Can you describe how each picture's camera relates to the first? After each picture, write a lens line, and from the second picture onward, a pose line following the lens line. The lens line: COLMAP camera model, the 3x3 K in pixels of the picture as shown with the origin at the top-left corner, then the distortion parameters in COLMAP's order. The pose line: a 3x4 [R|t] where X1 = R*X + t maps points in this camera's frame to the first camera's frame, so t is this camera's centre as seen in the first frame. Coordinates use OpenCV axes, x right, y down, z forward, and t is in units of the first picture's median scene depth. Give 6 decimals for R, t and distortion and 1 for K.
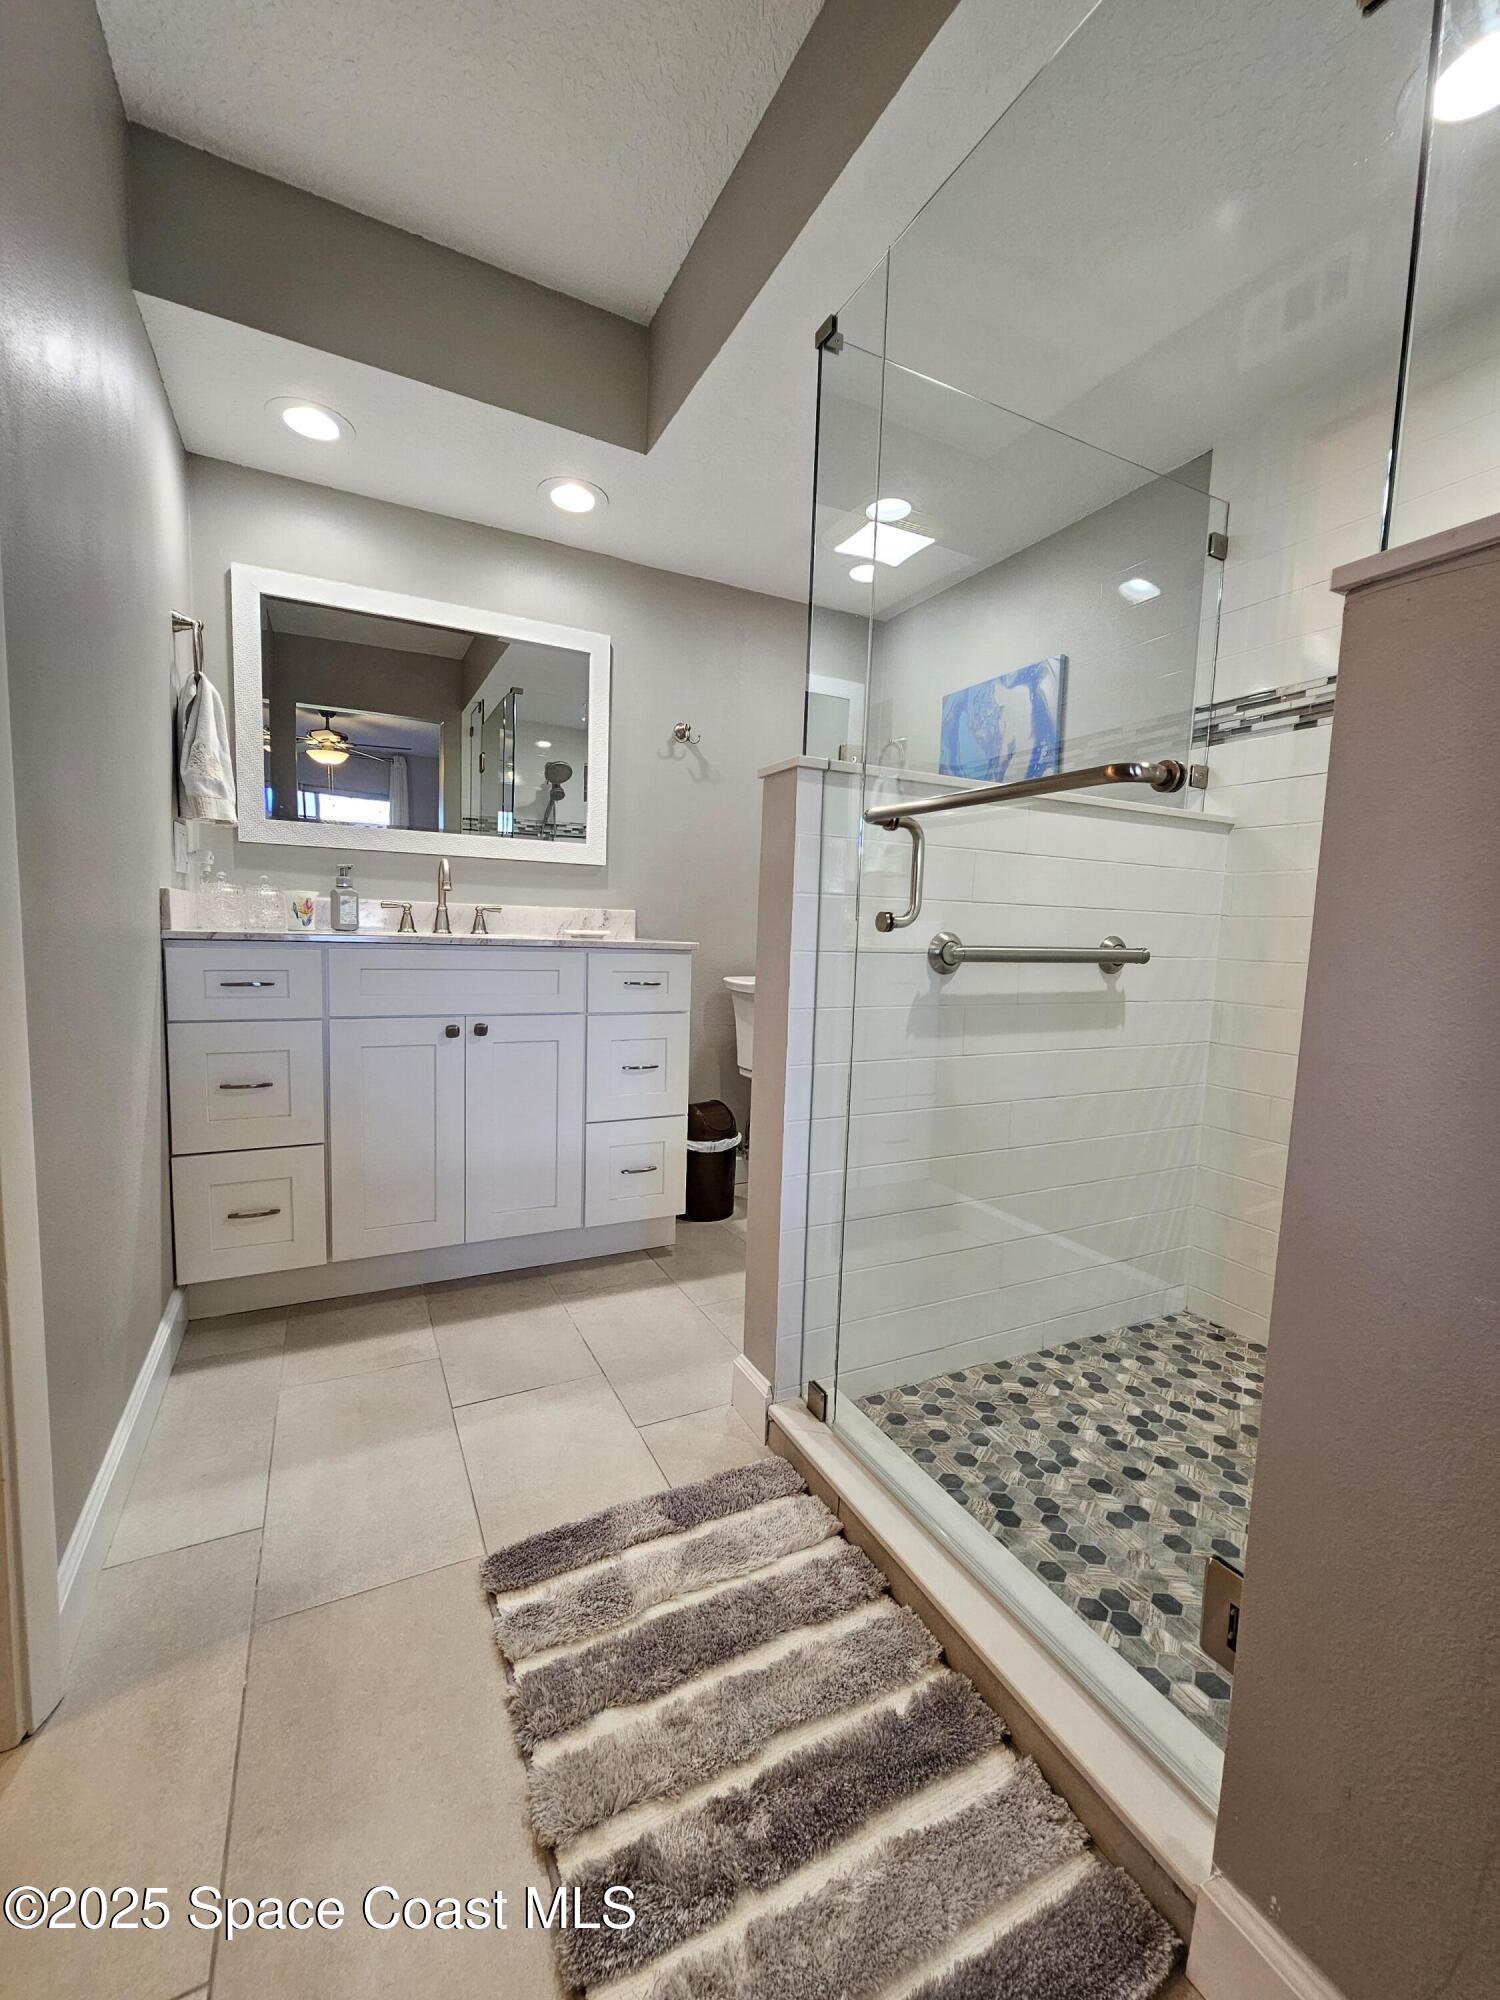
lens RADIAL K [[809.1, 0, 752.6], [0, 809.1, 997.8], [0, 0, 1]] dist [-0.000296, -0.000009]
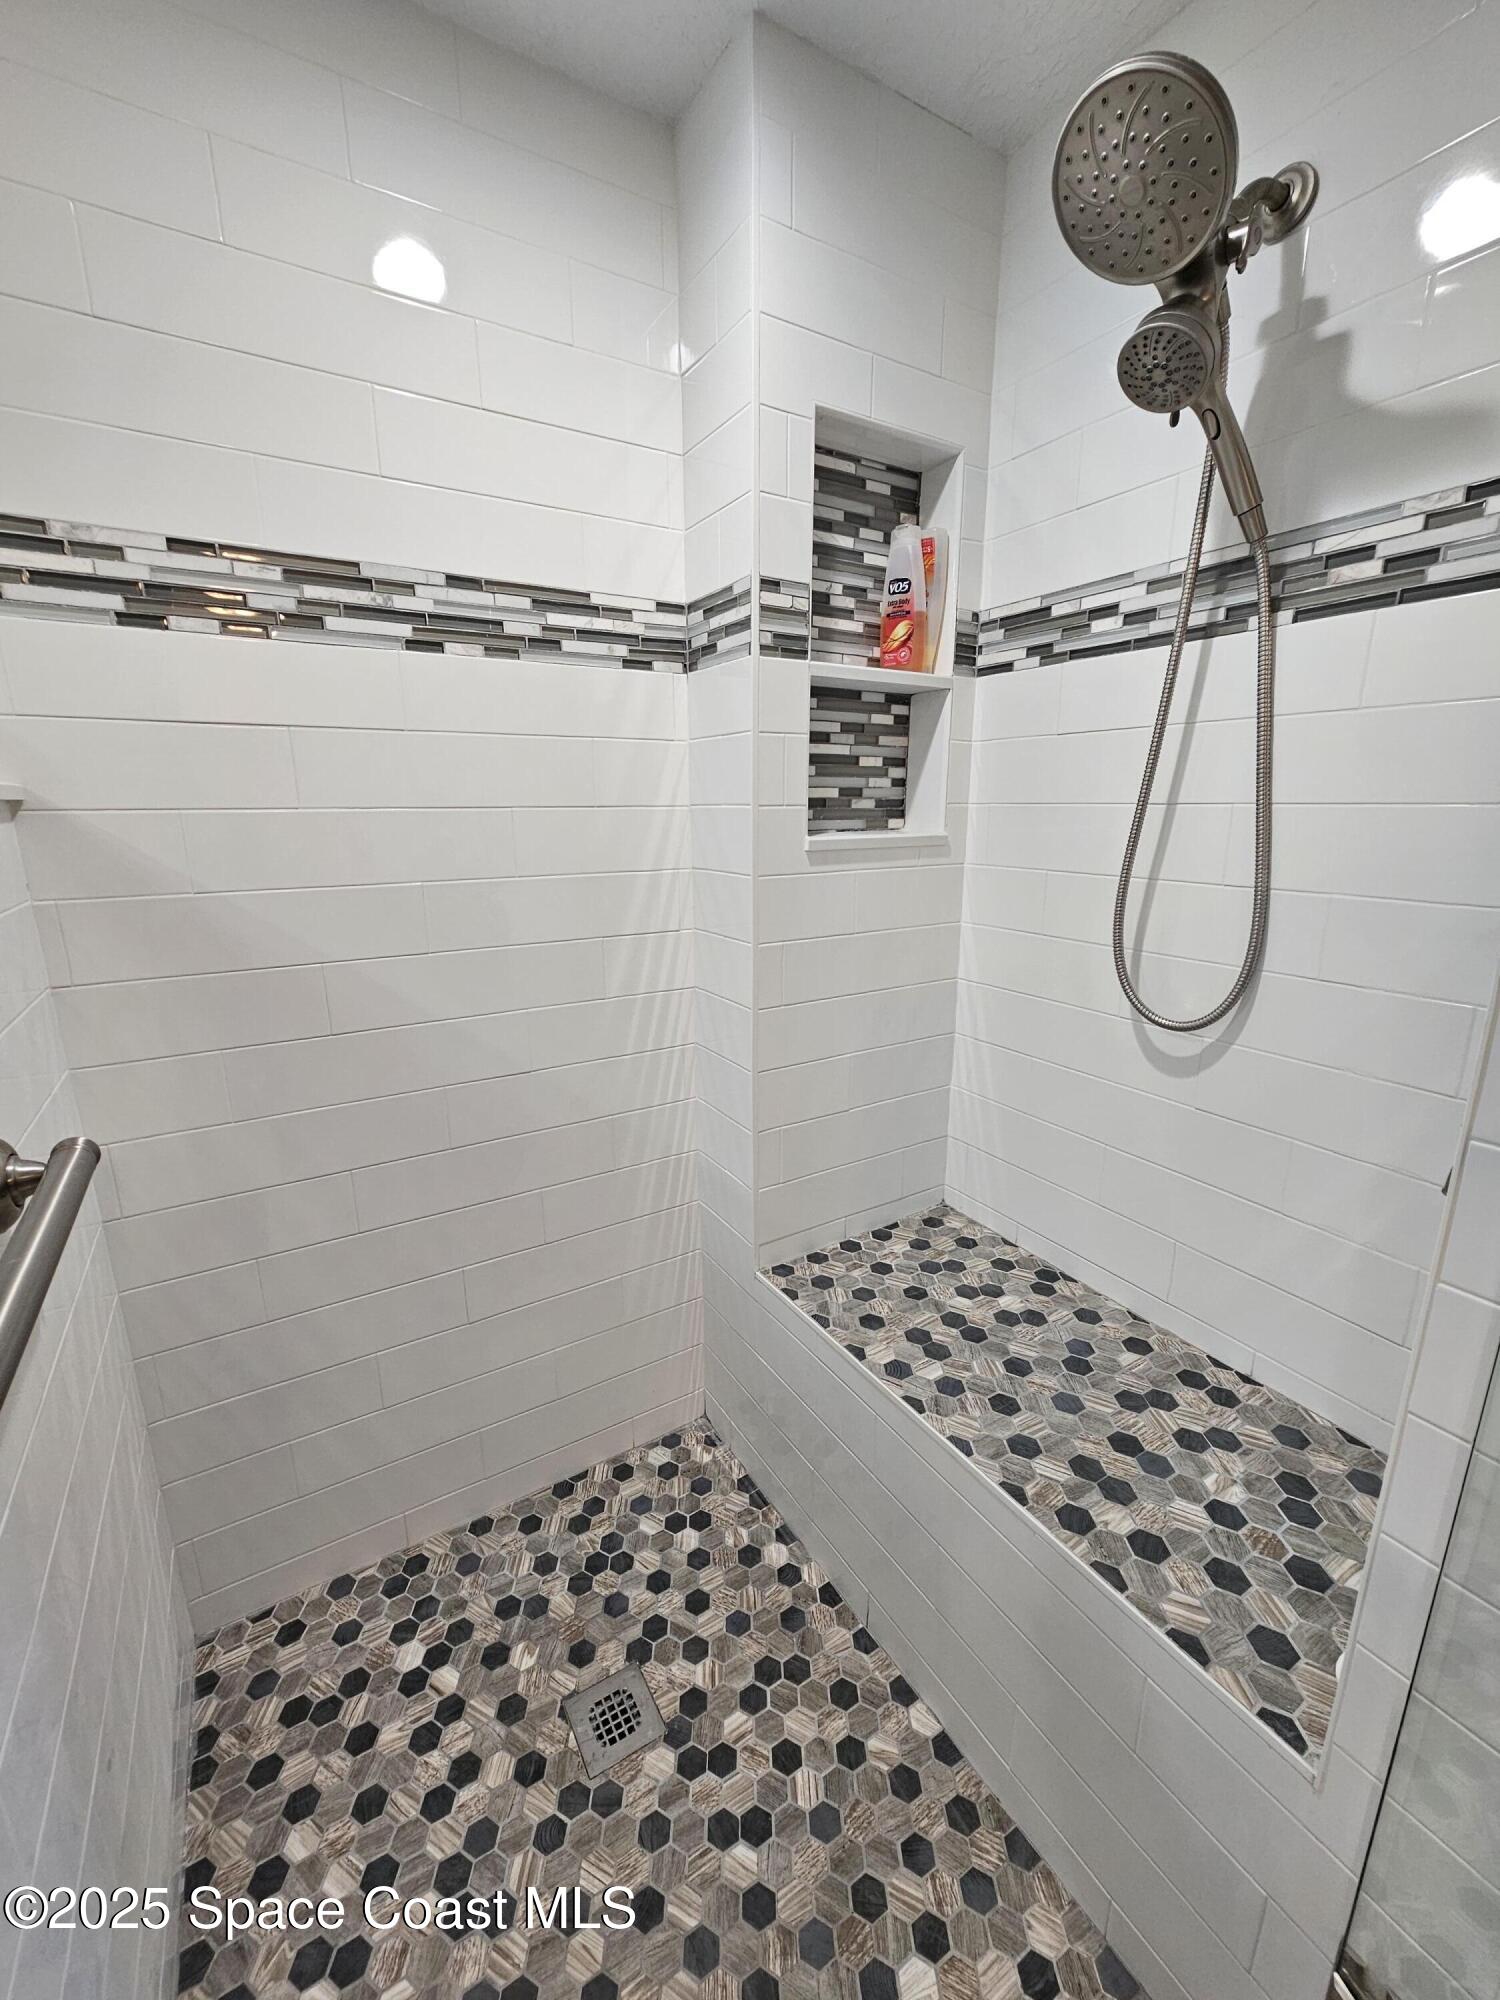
lens RADIAL K [[809.1, 0, 748.0], [0, 809.1, 1007.5], [0, 0, 1]] dist [-0.000296, -0.000009]
pose [[-0.081757, -0.276597, 0.957502, 0.073162], [0.090662, 0.954671, 0.283521, -0.202532], [-0.992520, 0.109989, -0.052974, 0.639797]]
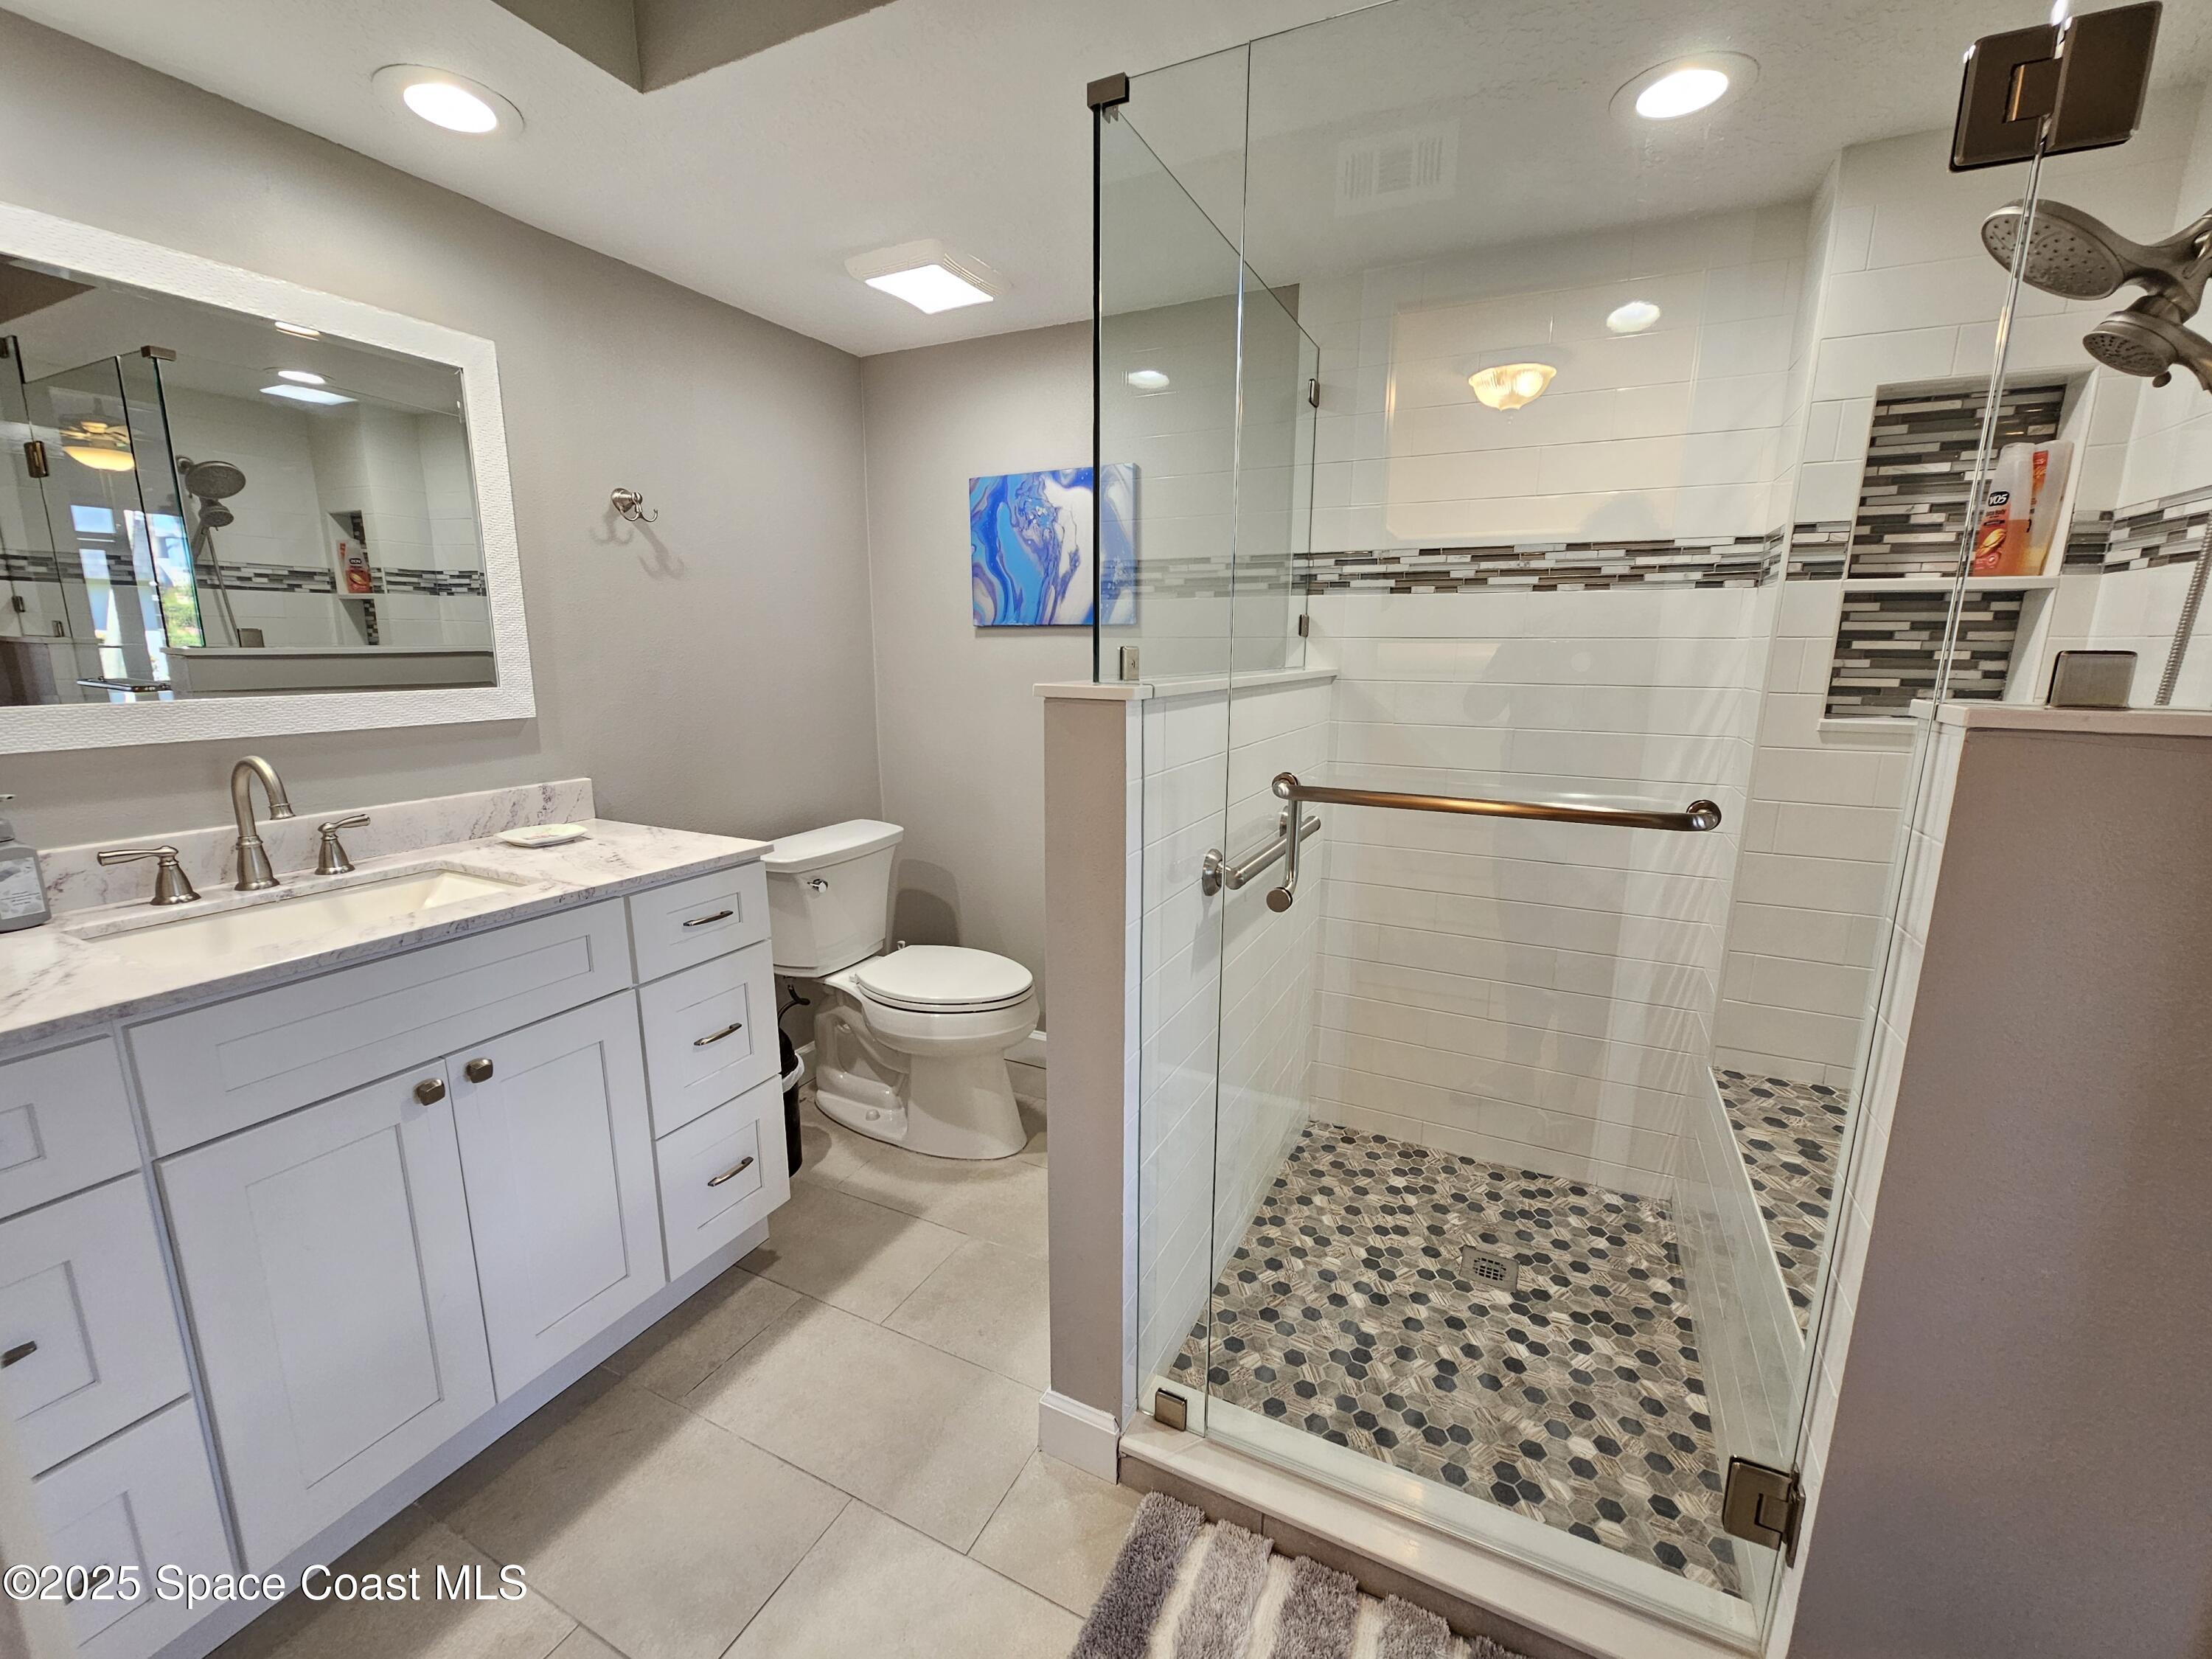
lens RADIAL K [[894.9, 0, 1112.2], [0, 894.9, 820.4], [0, 0, 1]] dist [-0.000296, -0.000009]
pose [[0.801343, -0.142507, 0.580982, -0.355009], [0.074168, 0.987385, 0.139893, -0.221215], [-0.593589, -0.069012, 0.801804, 0.237466]]
